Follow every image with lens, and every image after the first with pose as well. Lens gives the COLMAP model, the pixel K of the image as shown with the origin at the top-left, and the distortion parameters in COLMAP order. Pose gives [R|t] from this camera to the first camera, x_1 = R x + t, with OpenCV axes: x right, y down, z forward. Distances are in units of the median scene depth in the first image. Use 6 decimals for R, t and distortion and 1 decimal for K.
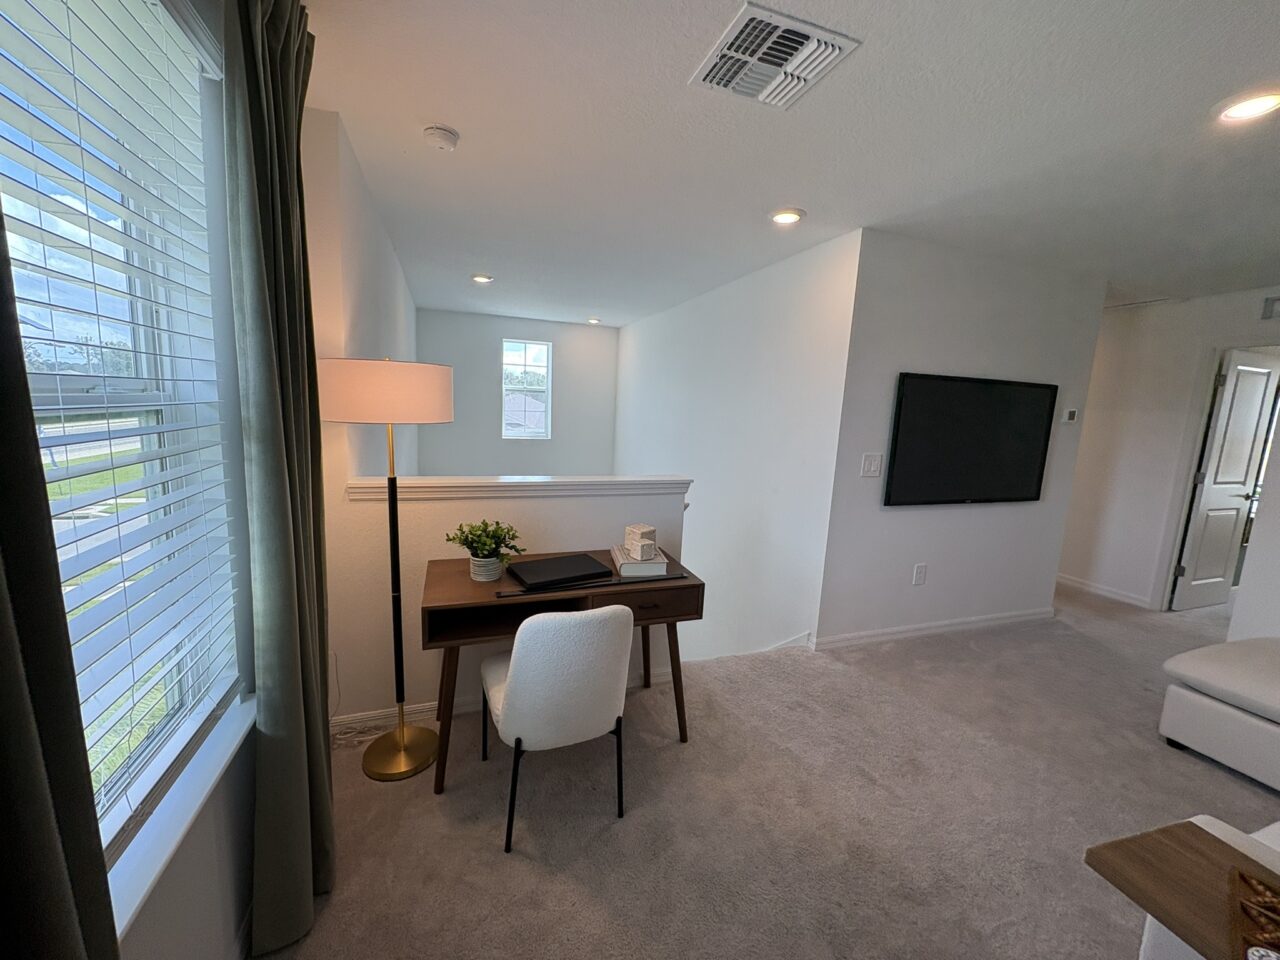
lens RADIAL K [[510.5, 0, 640.0], [0, 510.5, 480.0], [0, 0, 1]] dist [0.000173, 0.000160]
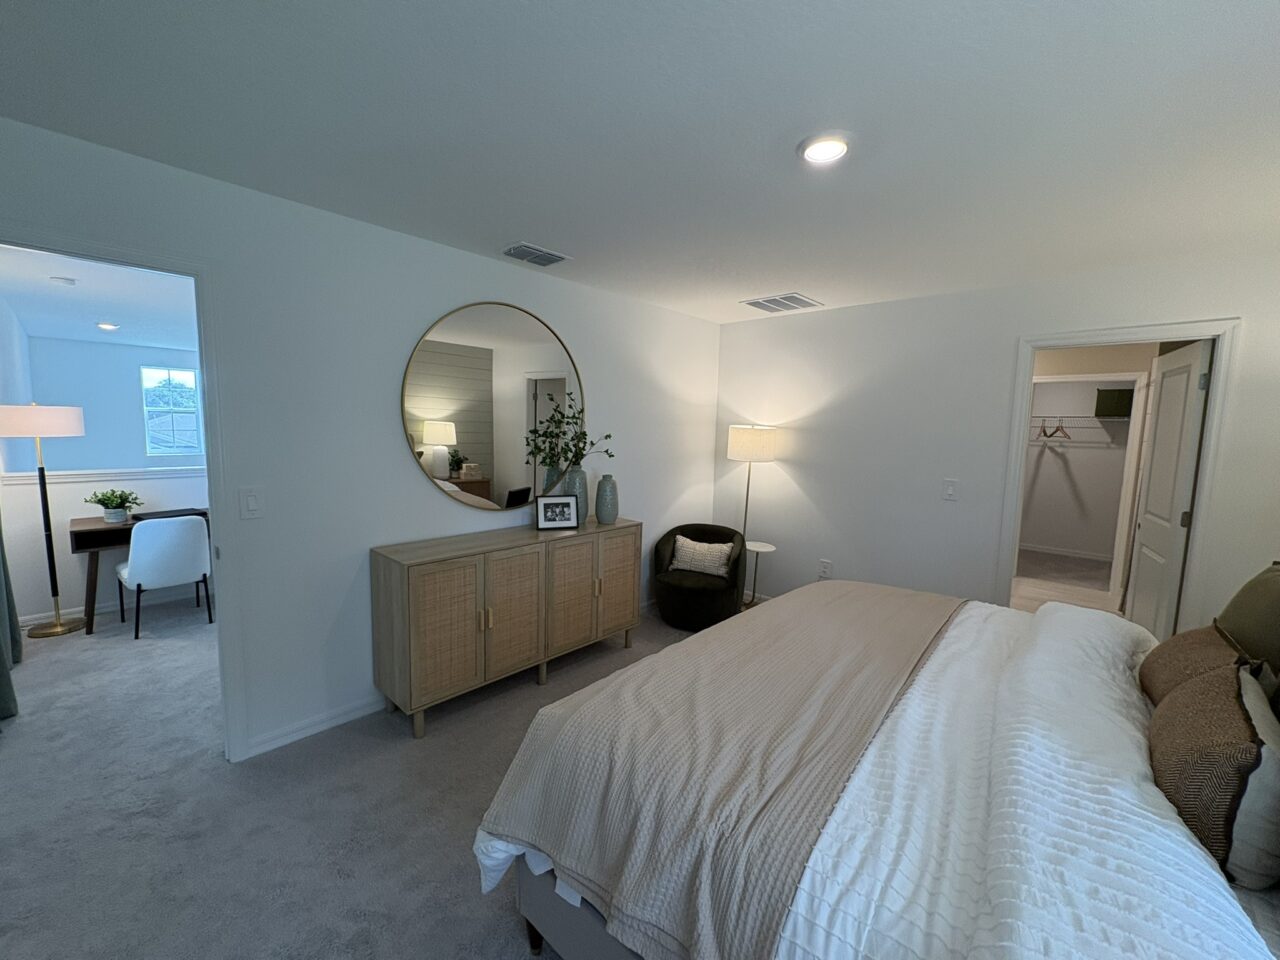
lens RADIAL K [[510.5, 0, 640.0], [0, 510.5, 480.0], [0, 0, 1]] dist [0.000173, 0.000160]
pose [[0.889194, -0.069135, 0.452278, 0.573145], [0.080724, 0.996716, -0.006348, 0.213638], [-0.450354, 0.042154, 0.891855, -1.549537]]
